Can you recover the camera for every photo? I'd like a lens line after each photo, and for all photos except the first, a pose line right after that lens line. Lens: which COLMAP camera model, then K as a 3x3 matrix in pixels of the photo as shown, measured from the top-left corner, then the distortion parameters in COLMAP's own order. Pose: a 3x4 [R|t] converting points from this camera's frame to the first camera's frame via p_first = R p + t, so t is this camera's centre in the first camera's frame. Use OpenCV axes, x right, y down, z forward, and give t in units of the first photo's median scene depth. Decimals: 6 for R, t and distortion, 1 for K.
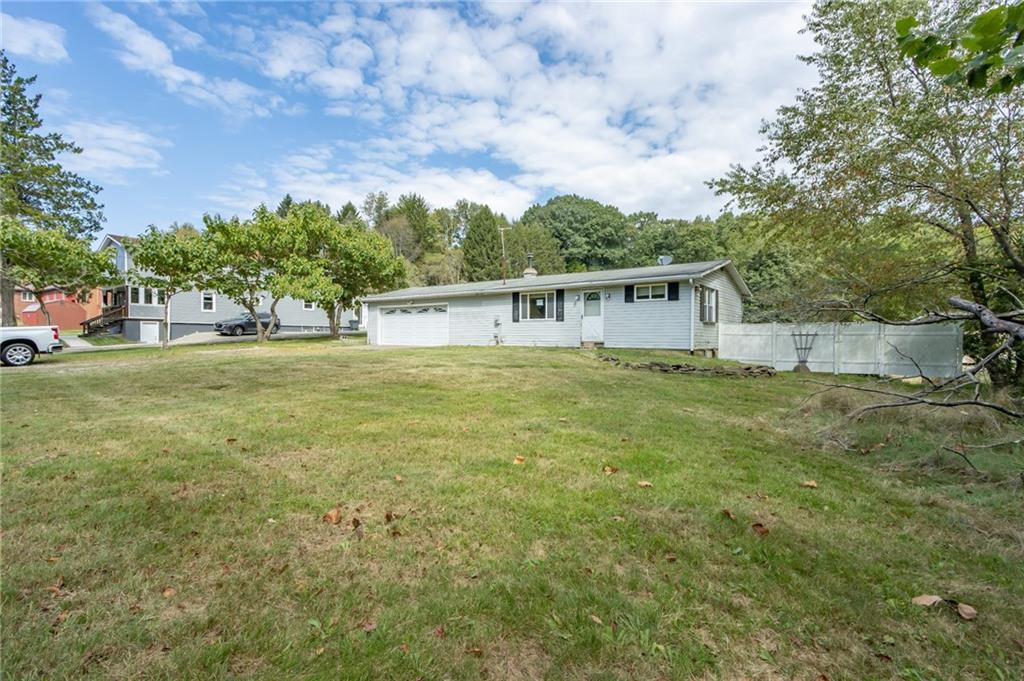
lens RADIAL K [[470.7, 0, 507.9], [0, 470.7, 336.4], [0, 0, 1]] dist [0.006345, -0.002633]
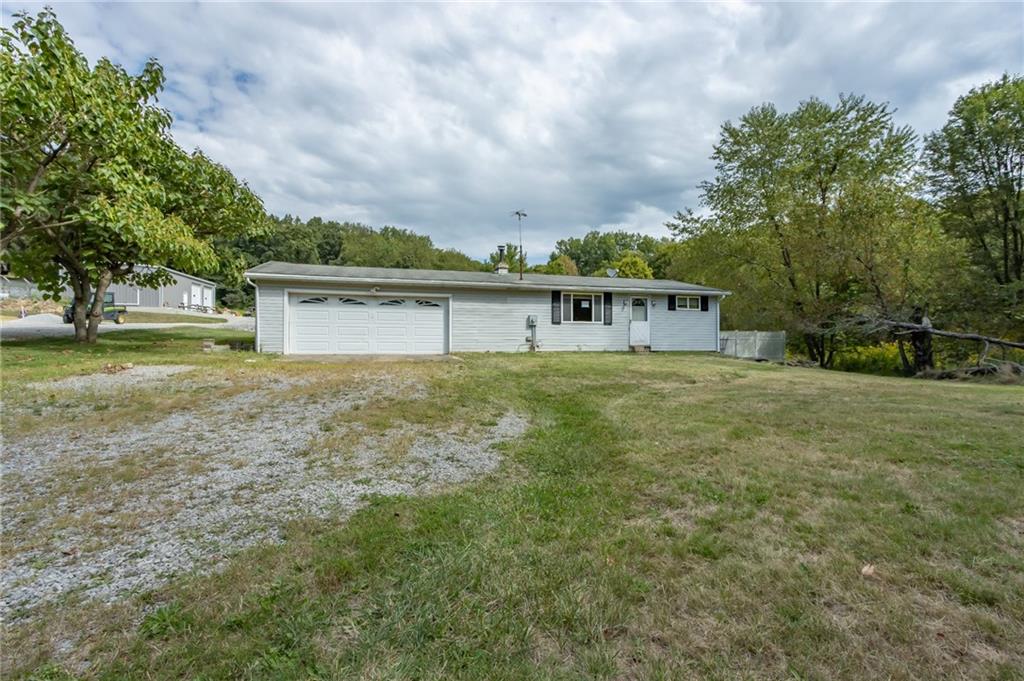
lens RADIAL K [[470.7, 0, 503.7], [0, 470.7, 345.1], [0, 0, 1]] dist [0.006345, -0.002633]
pose [[0.604110, -0.006938, 0.796871, -0.113836], [-0.000946, 0.999955, 0.009423, 0.000100], [-0.796900, -0.006446, 0.604076, 0.082271]]
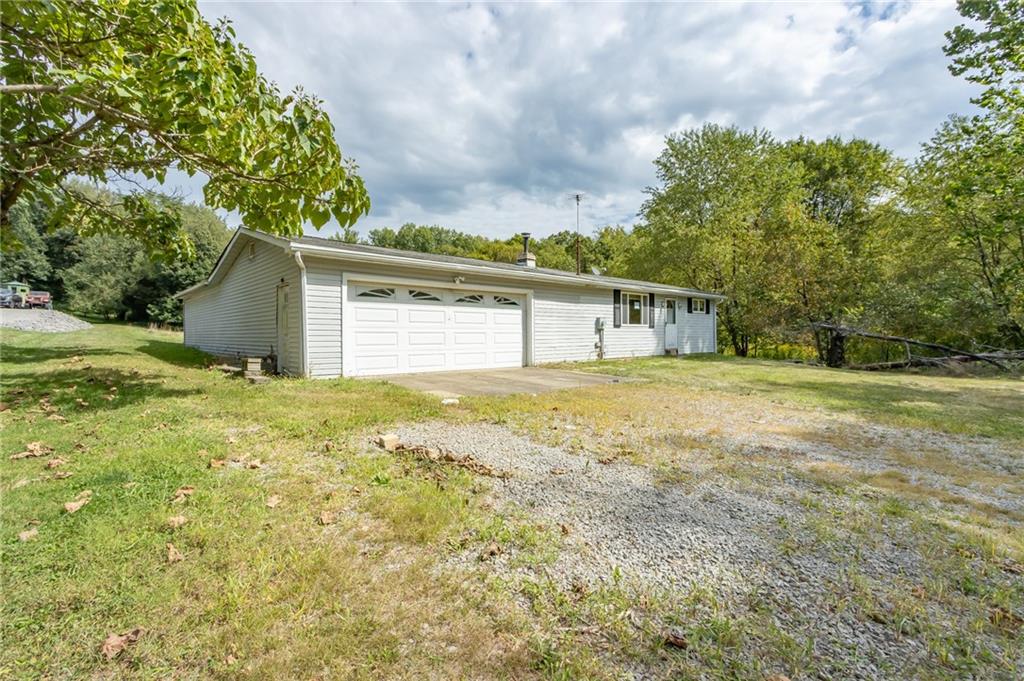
lens RADIAL K [[470.7, 0, 506.0], [0, 470.7, 336.6], [0, 0, 1]] dist [0.006345, -0.002633]
pose [[0.191050, -0.007223, 0.981554, -0.120256], [0.005178, 0.999966, 0.006351, -0.003230], [-0.981567, 0.003869, 0.191081, 0.156572]]
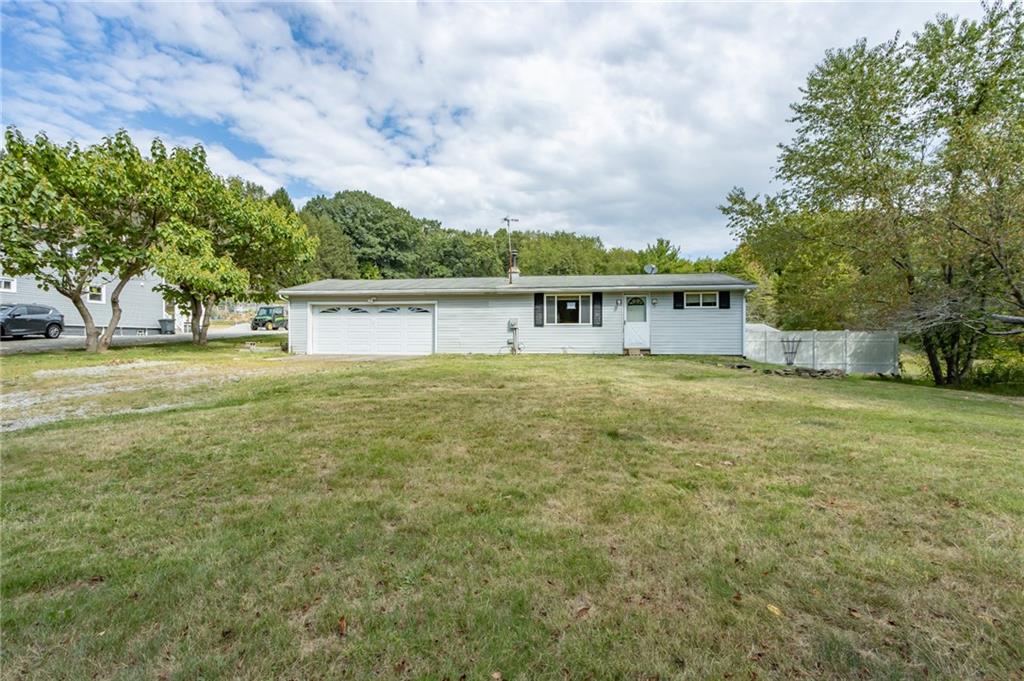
lens RADIAL K [[470.7, 0, 506.7], [0, 470.7, 338.0], [0, 0, 1]] dist [0.006345, -0.002633]
pose [[0.873964, 0.002622, 0.485983, -0.070835], [0.000485, 0.999980, -0.006268, -0.000534], [-0.485990, 0.005714, 0.873946, 0.038671]]
